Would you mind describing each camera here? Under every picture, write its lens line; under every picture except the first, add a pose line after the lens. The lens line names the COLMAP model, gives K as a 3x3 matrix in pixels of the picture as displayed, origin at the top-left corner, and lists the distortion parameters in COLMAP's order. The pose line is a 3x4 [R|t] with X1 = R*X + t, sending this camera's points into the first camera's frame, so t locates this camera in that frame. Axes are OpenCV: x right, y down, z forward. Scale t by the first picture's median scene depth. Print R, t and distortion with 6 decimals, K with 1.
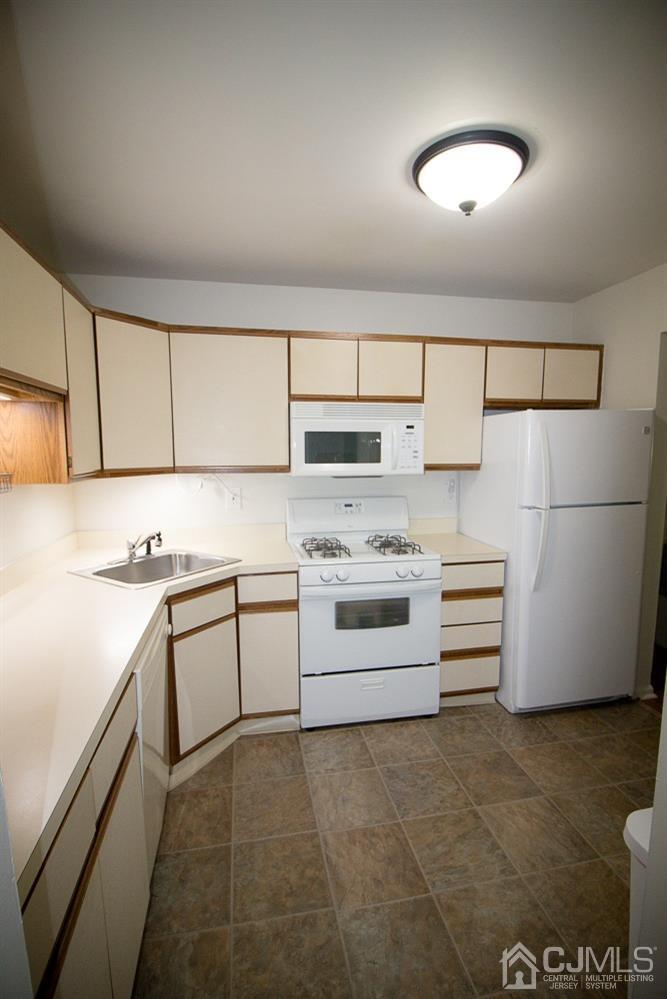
lens RADIAL K [[449.5, 0, 330.3], [0, 449.5, 513.4], [0, 0, 1]] dist [-0.001777, -0.000114]
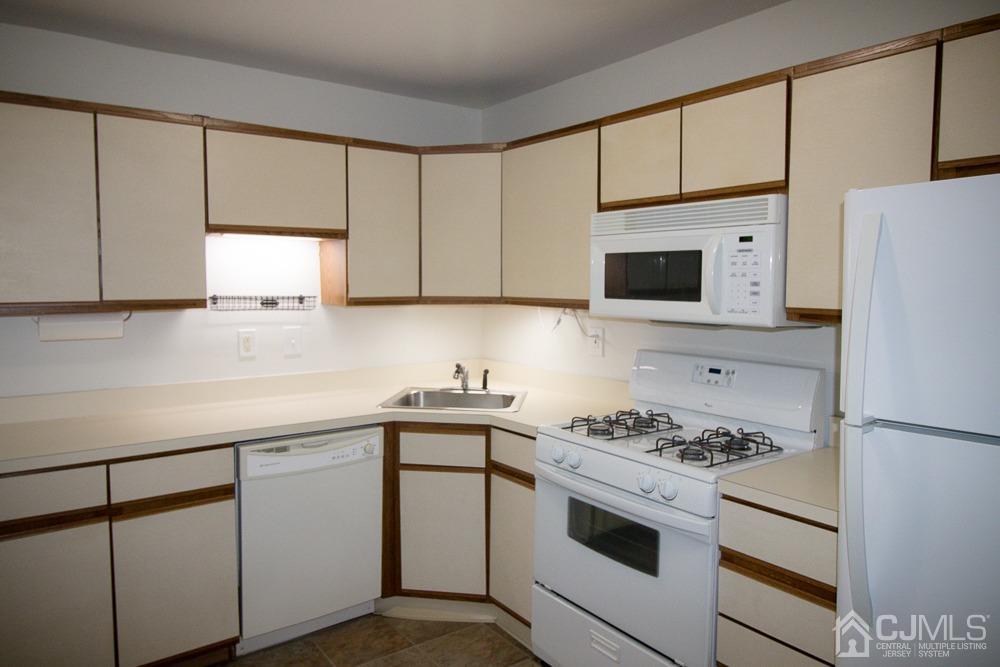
lens RADIAL K [[691.0, 0, 500.0], [0, 691.0, 333.5], [0, 0, 1]] dist [0.007276, 0.000930]
pose [[0.415132, 0.078218, -0.906392, 0.863592], [-0.121615, 0.992126, 0.029916, -0.068700], [0.901596, 0.097812, 0.421376, 0.397280]]
